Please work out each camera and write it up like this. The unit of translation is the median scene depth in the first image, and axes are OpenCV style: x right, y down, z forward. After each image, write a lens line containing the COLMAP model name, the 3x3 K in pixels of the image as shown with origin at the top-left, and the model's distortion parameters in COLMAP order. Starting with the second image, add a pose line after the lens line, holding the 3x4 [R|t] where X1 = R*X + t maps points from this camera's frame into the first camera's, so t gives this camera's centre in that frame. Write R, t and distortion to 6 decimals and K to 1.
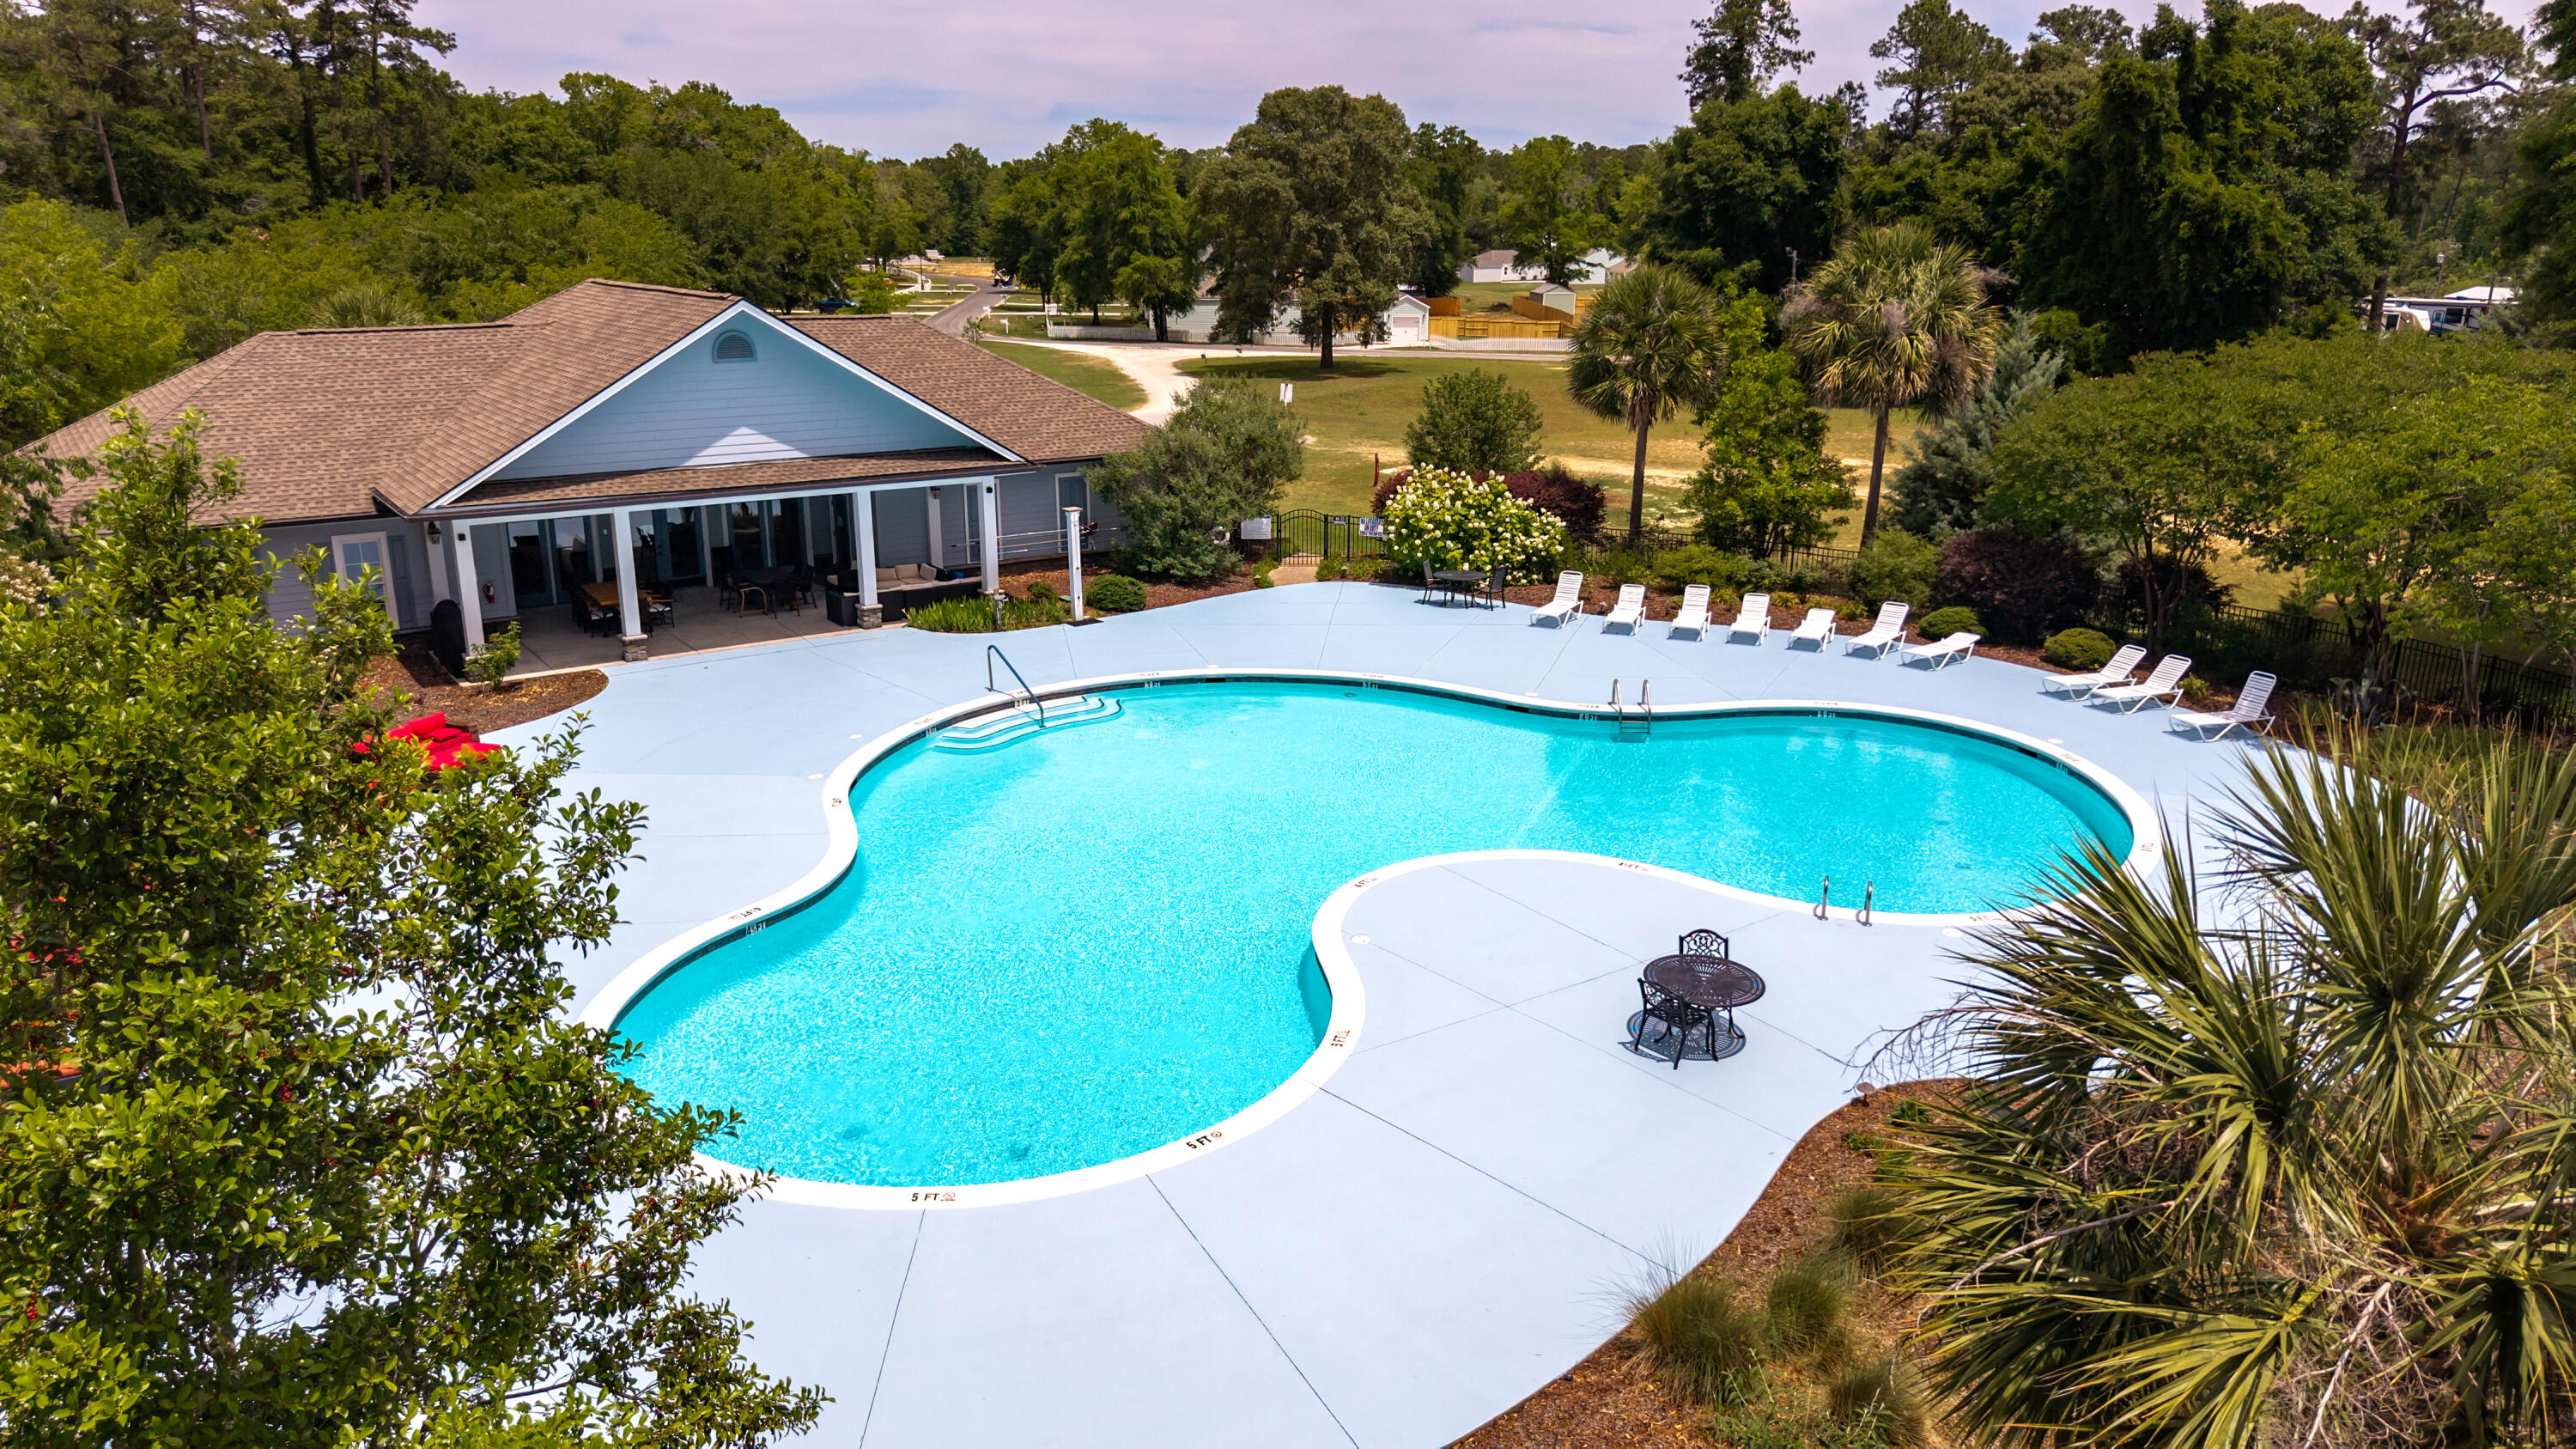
lens RADIAL K [[1735.8, 0, 1319.0], [0, 1735.8, 725.5], [0, 0, 1]] dist [0.021949, 0.001052]
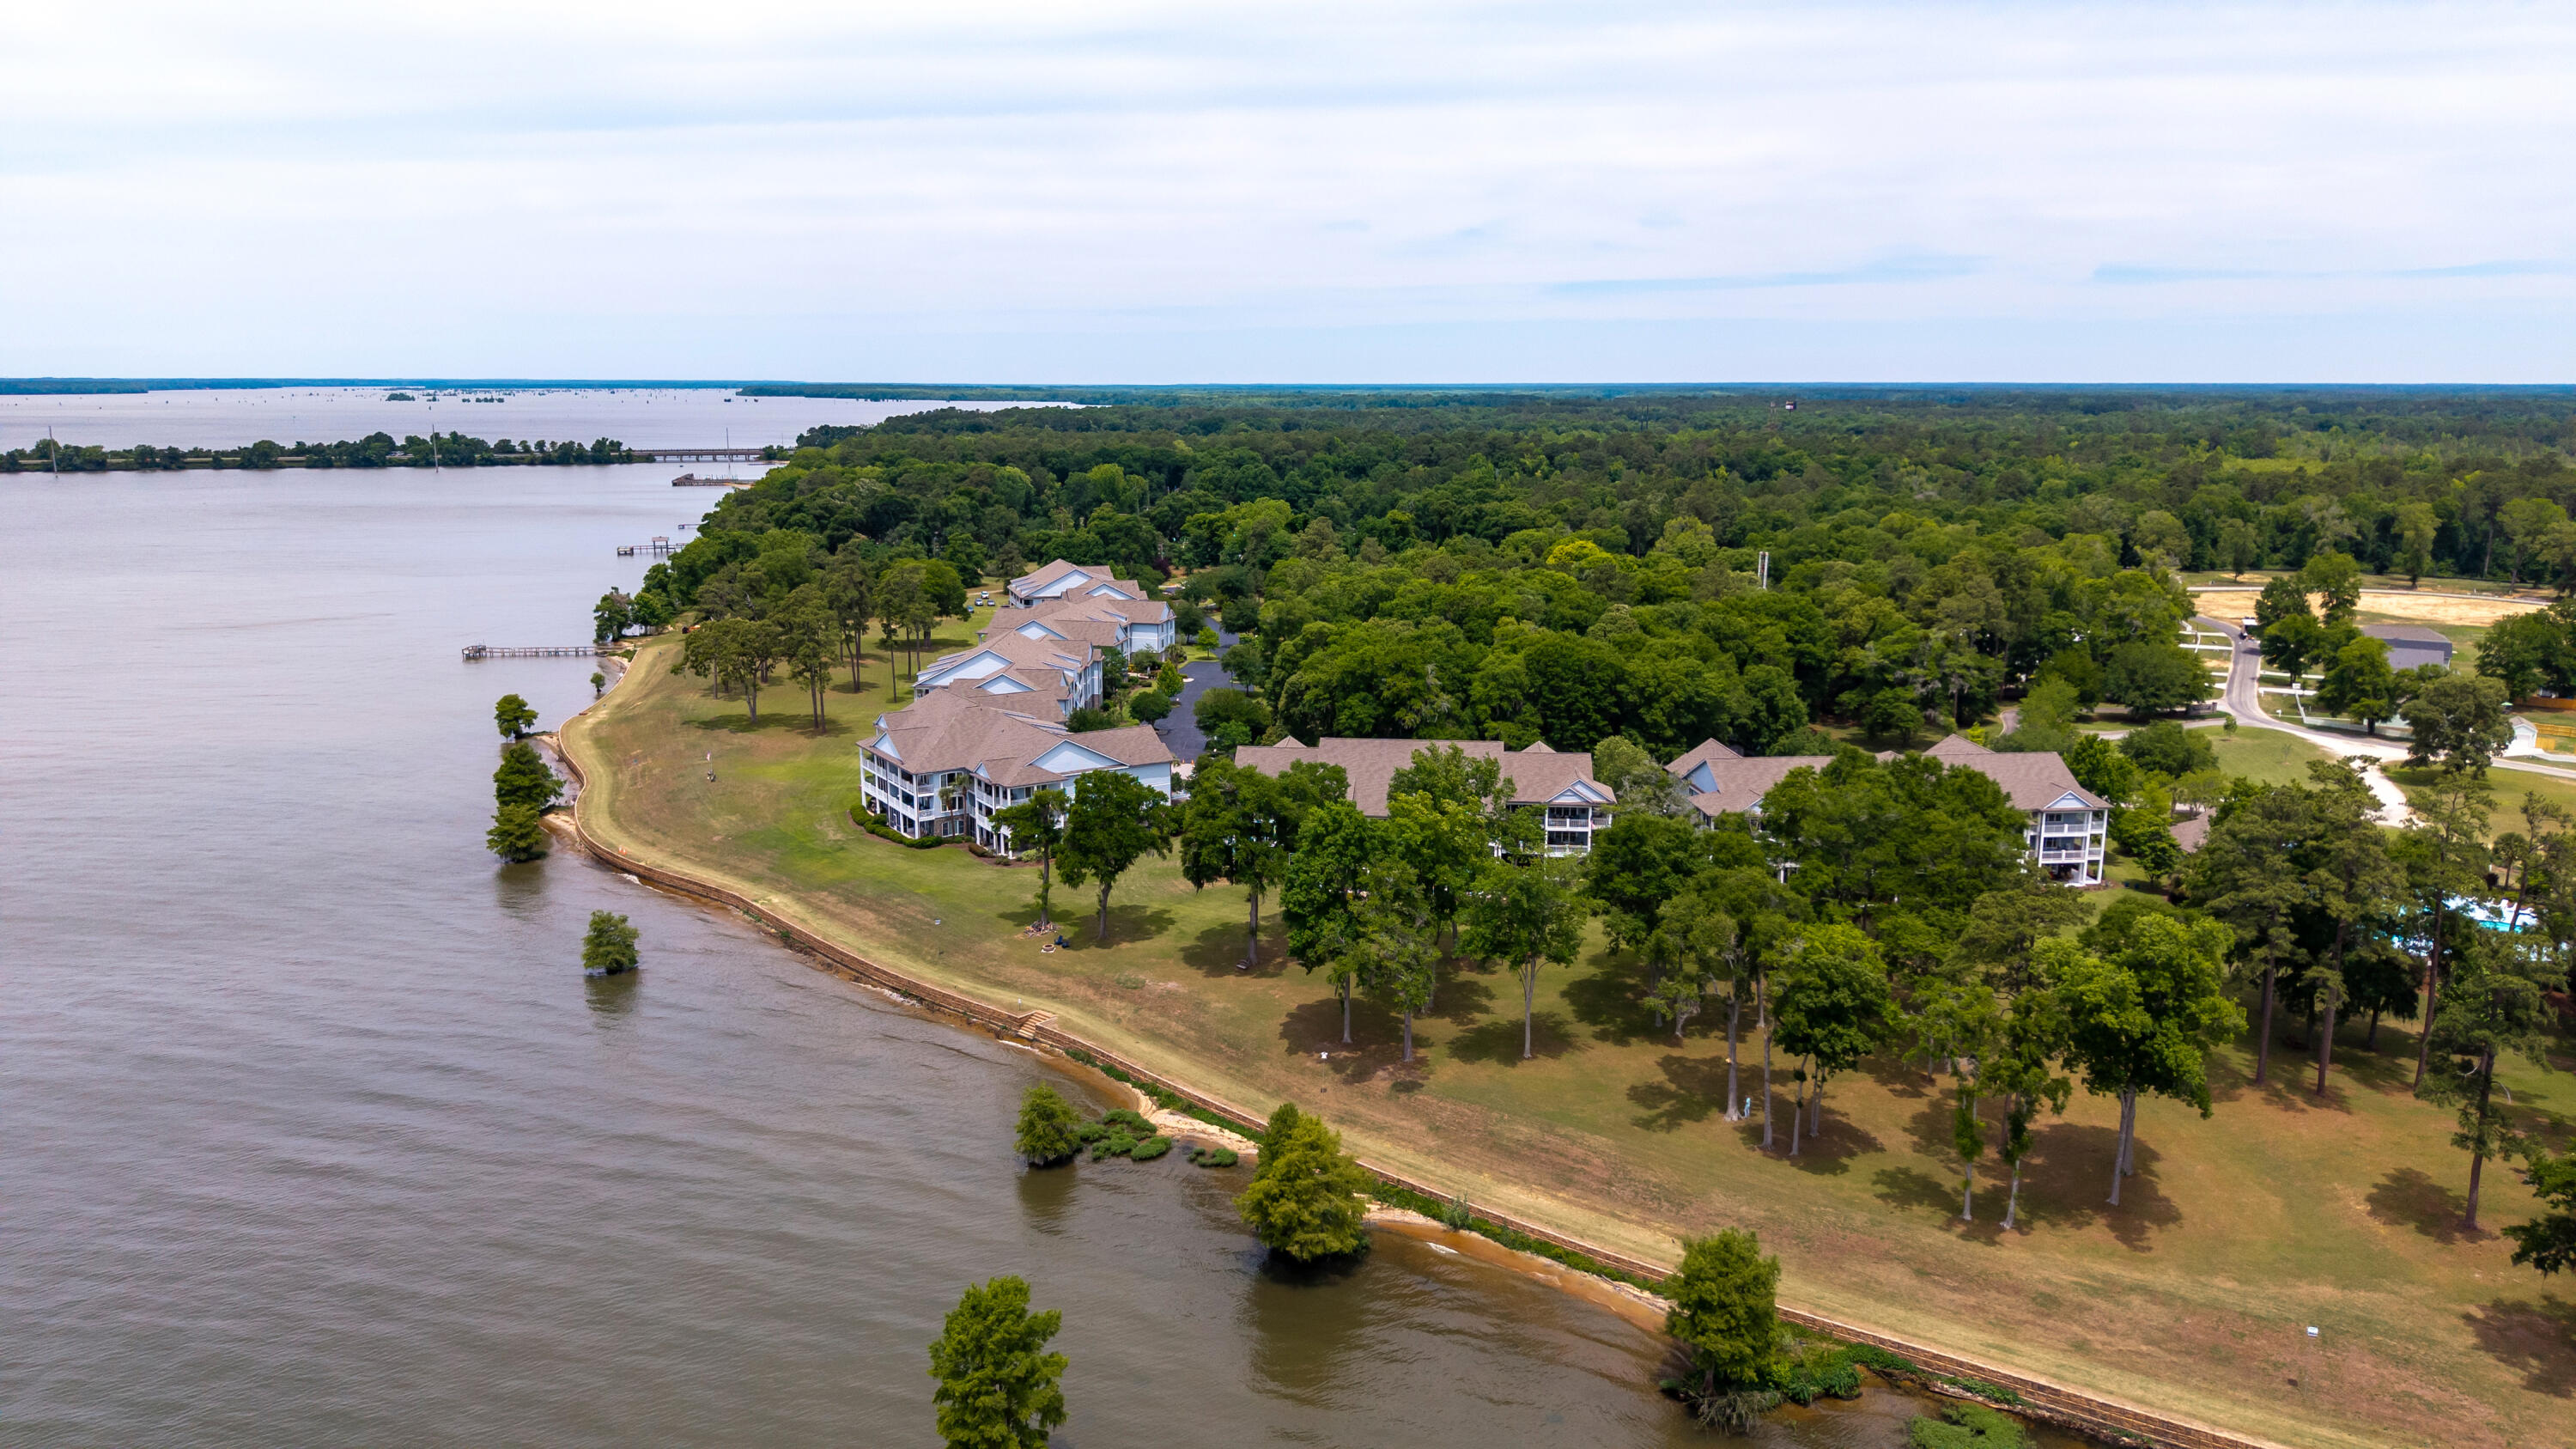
lens RADIAL K [[1729.4, 0, 1290.8], [0, 1729.4, 717.0], [0, 0, 1]] dist [0.014361, -0.010754]
pose [[0.811867, 0.104618, -0.574393, 0.165478], [-0.157420, 0.986604, -0.042805, 0.154711], [0.562220, 0.125173, 0.817460, -4.736508]]
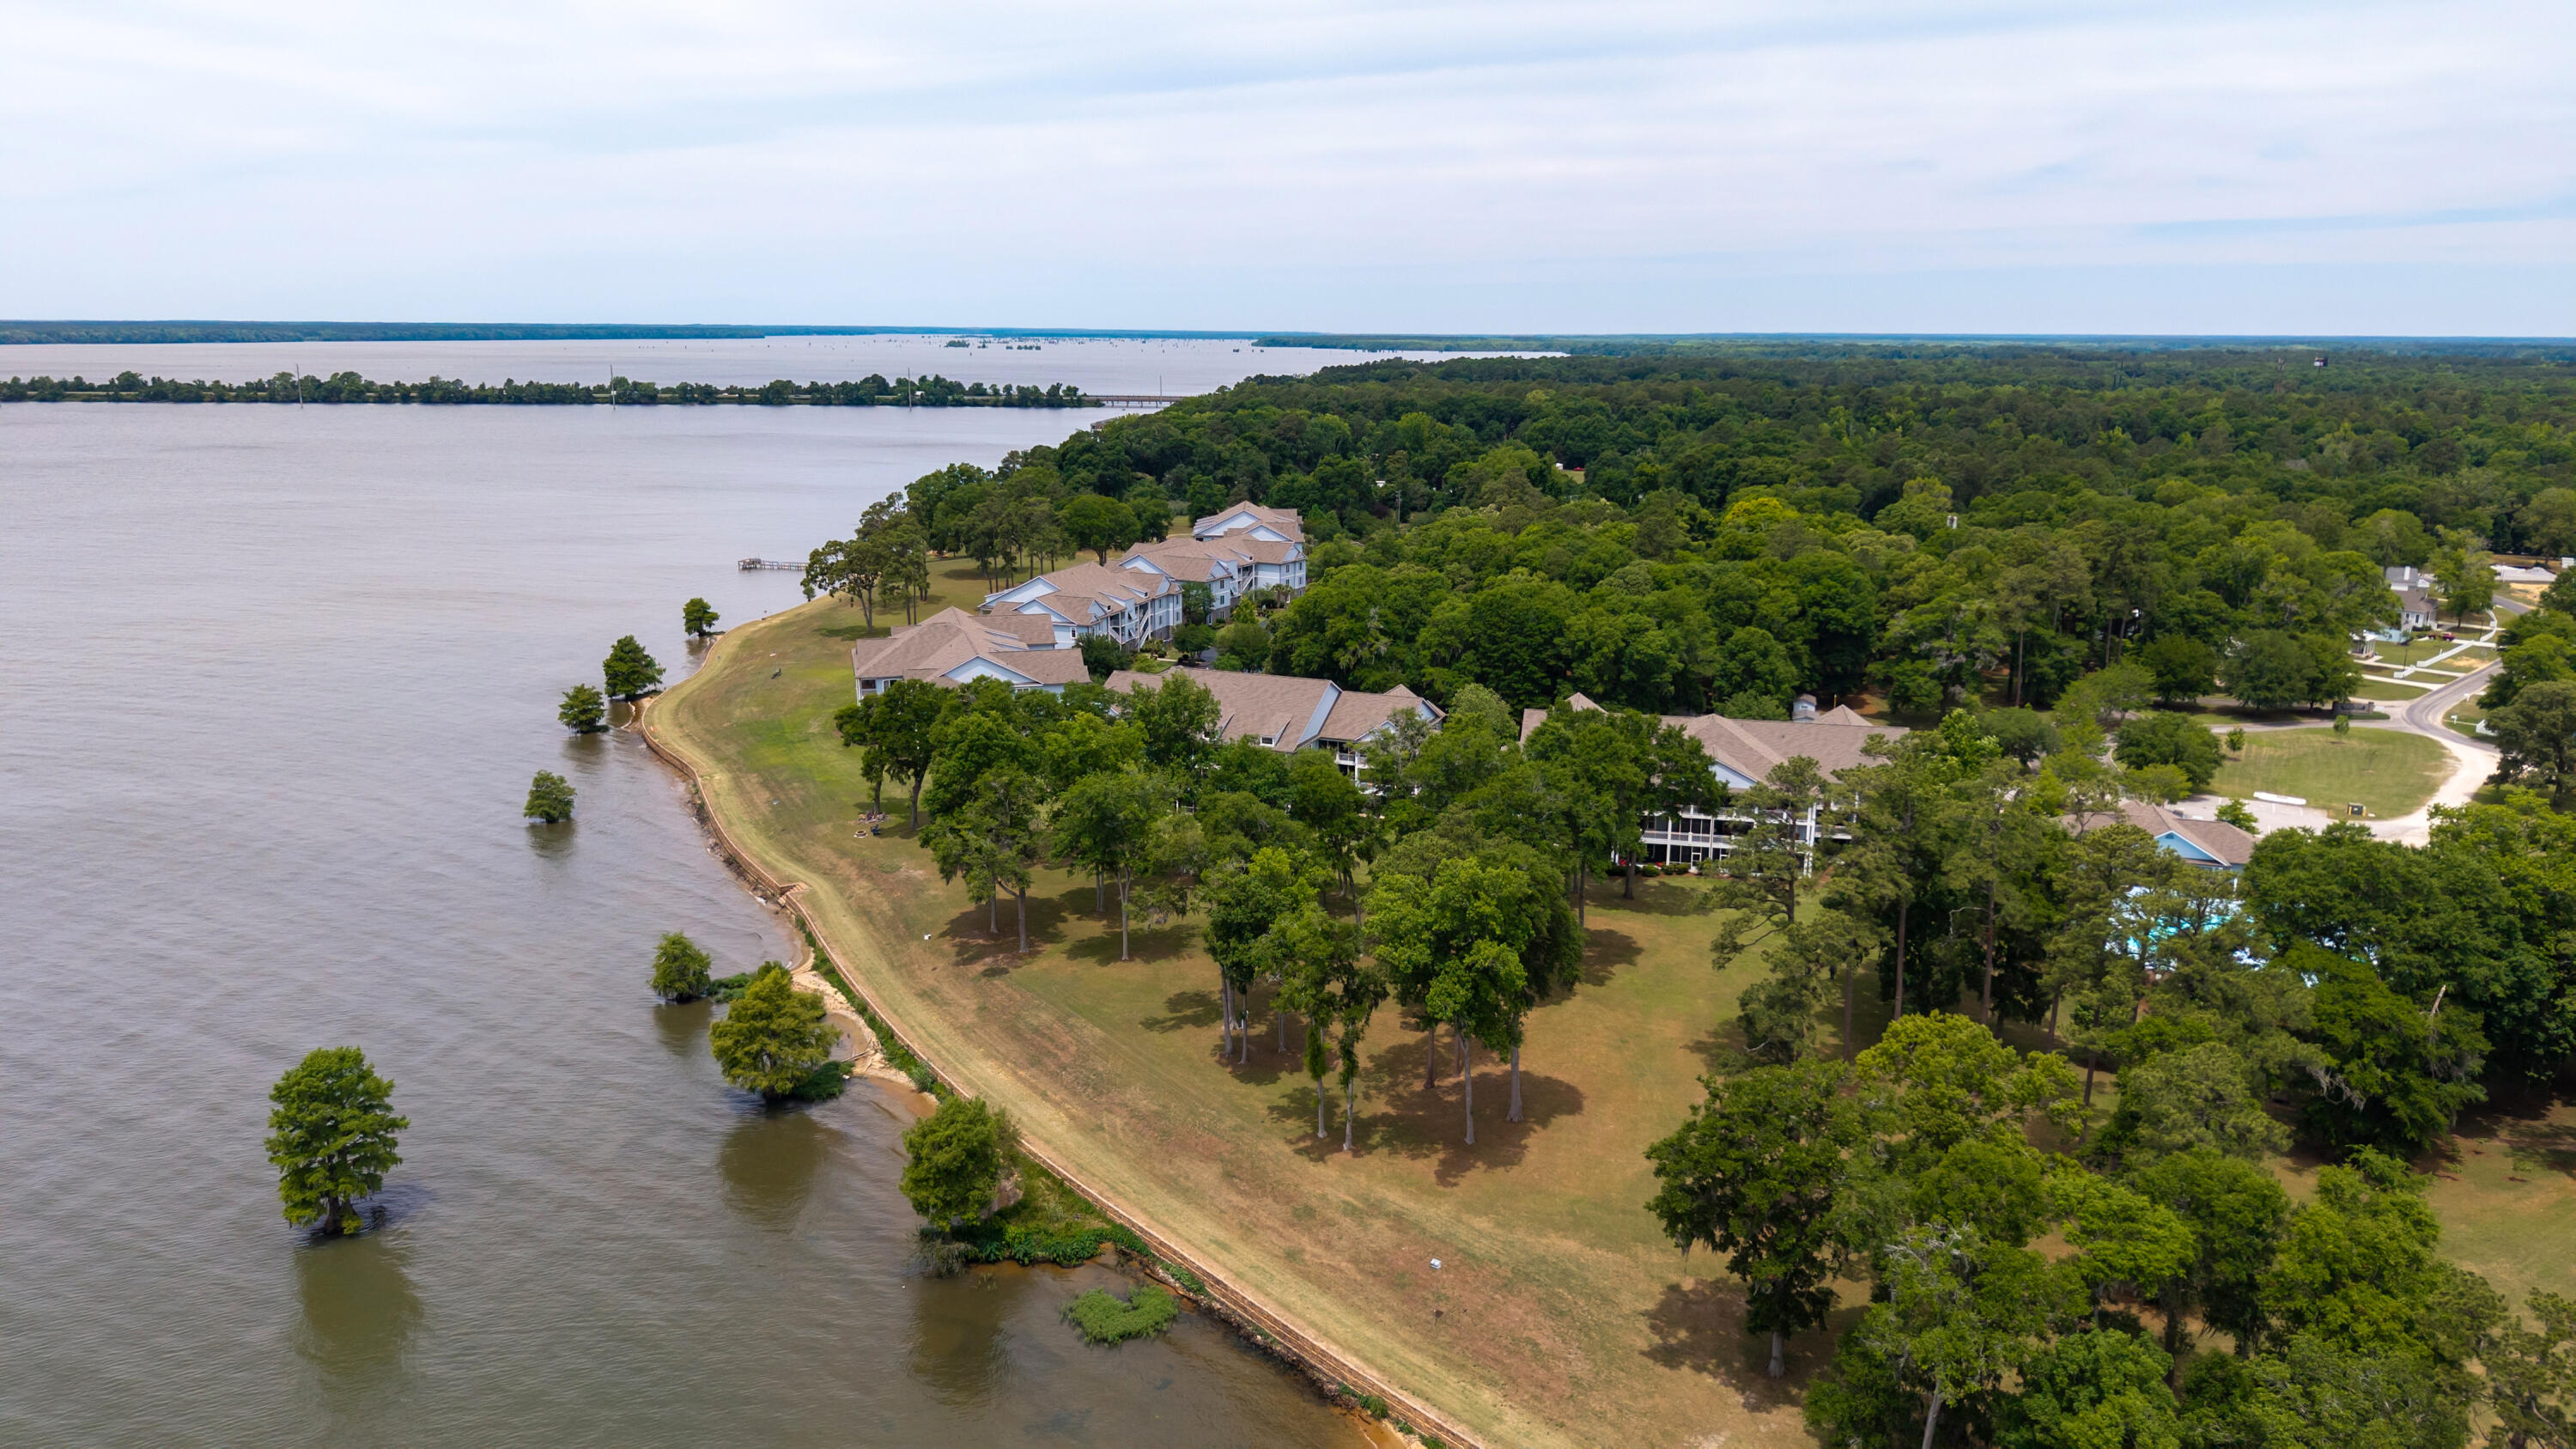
lens RADIAL K [[1715.8, 0, 1288.0], [0, 1715.8, 724.5], [0, 0, 1]] dist [0.070621, -0.111657]
pose [[0.606191, 0.173384, -0.776189, 1.694538], [-0.222294, 0.973988, 0.043960, -0.143340], [0.763621, 0.145894, 0.628965, -3.657726]]
